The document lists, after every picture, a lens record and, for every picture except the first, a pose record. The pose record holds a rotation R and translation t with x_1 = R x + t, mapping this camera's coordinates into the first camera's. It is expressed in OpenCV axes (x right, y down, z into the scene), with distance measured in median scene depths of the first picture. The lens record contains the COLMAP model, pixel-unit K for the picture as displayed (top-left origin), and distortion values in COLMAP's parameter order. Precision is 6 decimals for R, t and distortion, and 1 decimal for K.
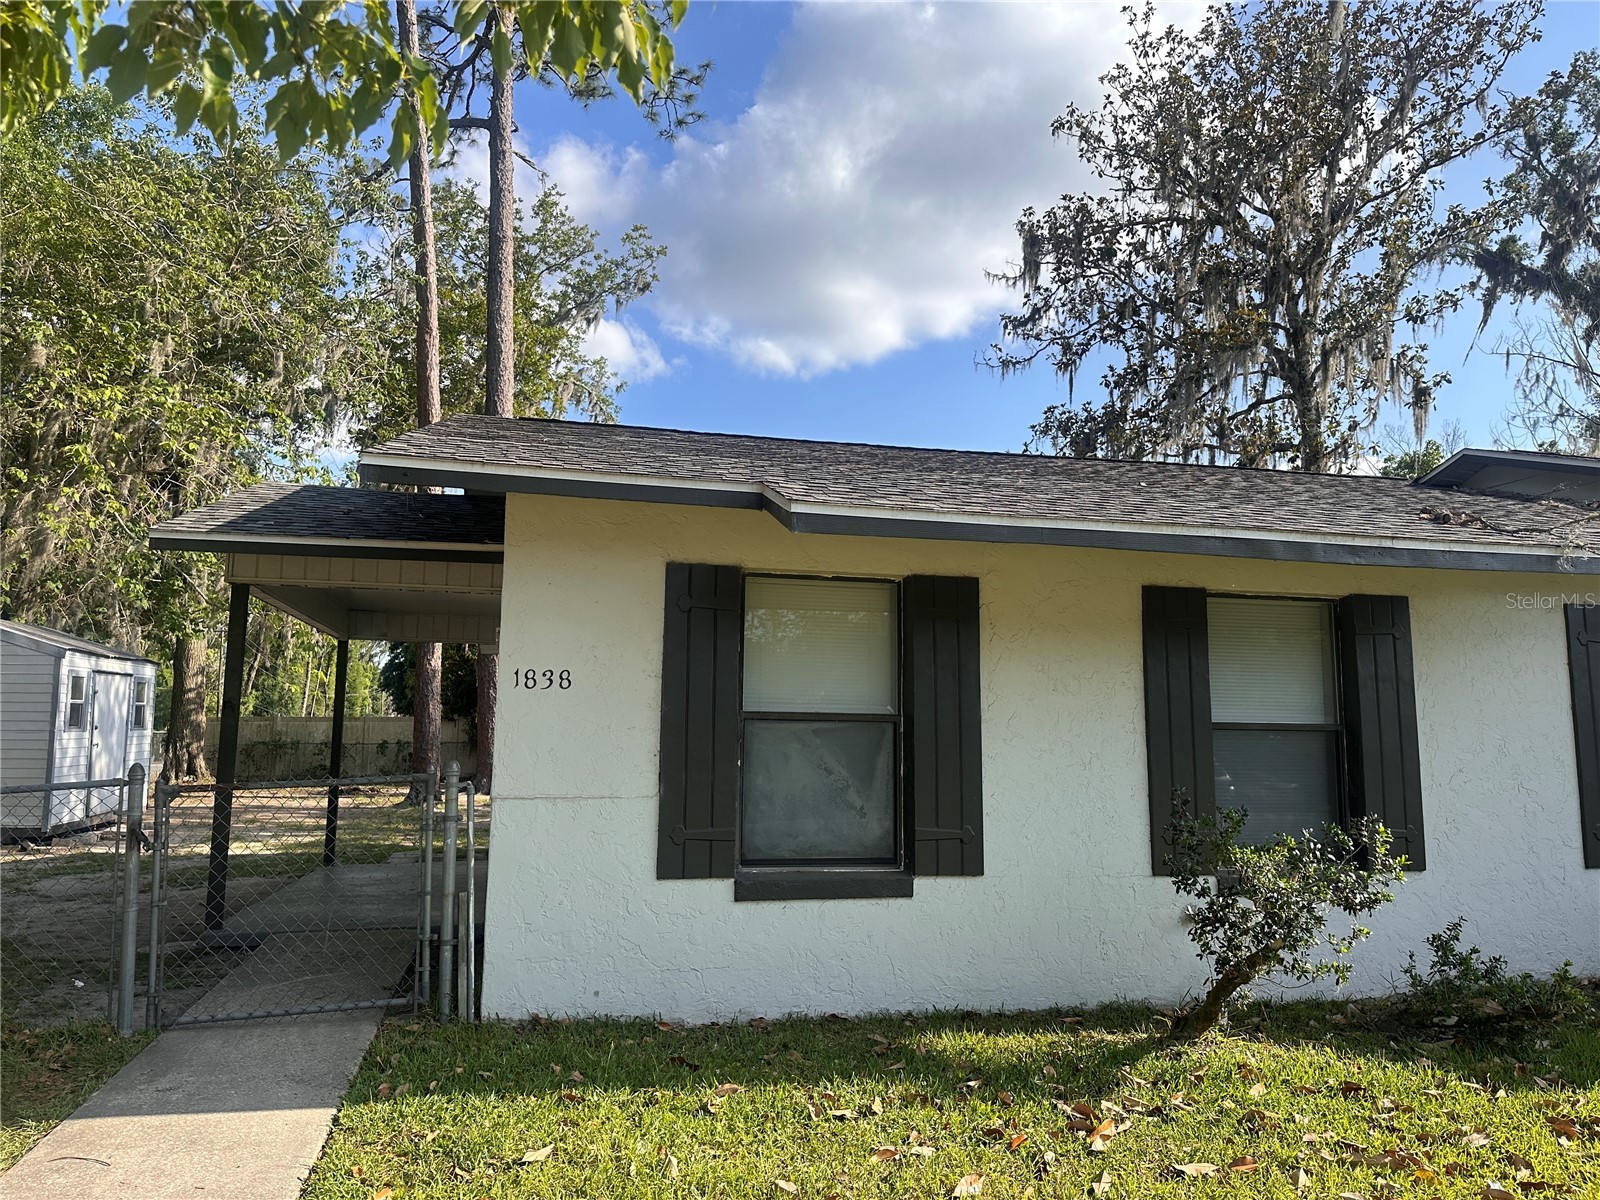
lens RADIAL K [[1101.4, 0, 800.0], [0, 1101.4, 600.0], [0, 0, 1]] dist [0.067022, -0.000119]
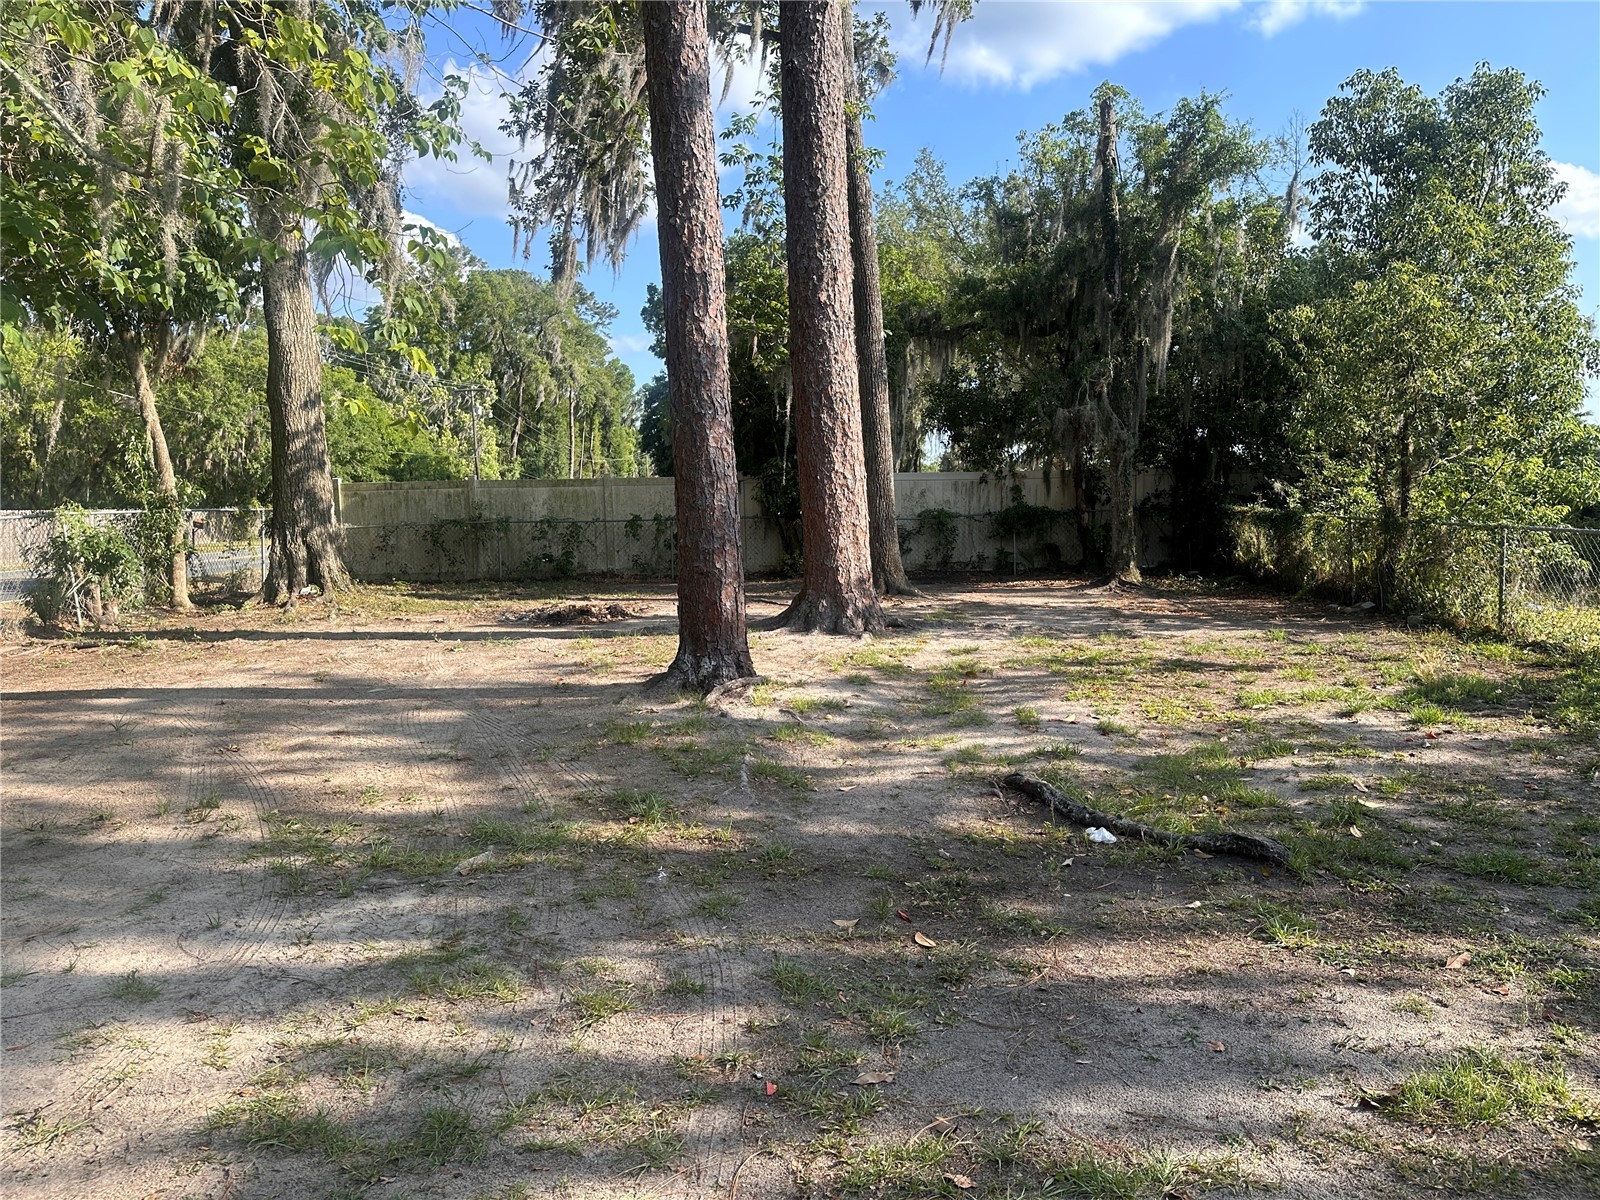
lens RADIAL K [[1101.4, 0, 800.0], [0, 1101.4, 600.0], [0, 0, 1]] dist [0.067022, -0.000119]
pose [[0.974680, -0.004471, -0.223559, -0.144369], [0.052756, 0.976173, 0.210485, 0.046850], [0.217291, -0.216950, 0.951692, 0.419352]]
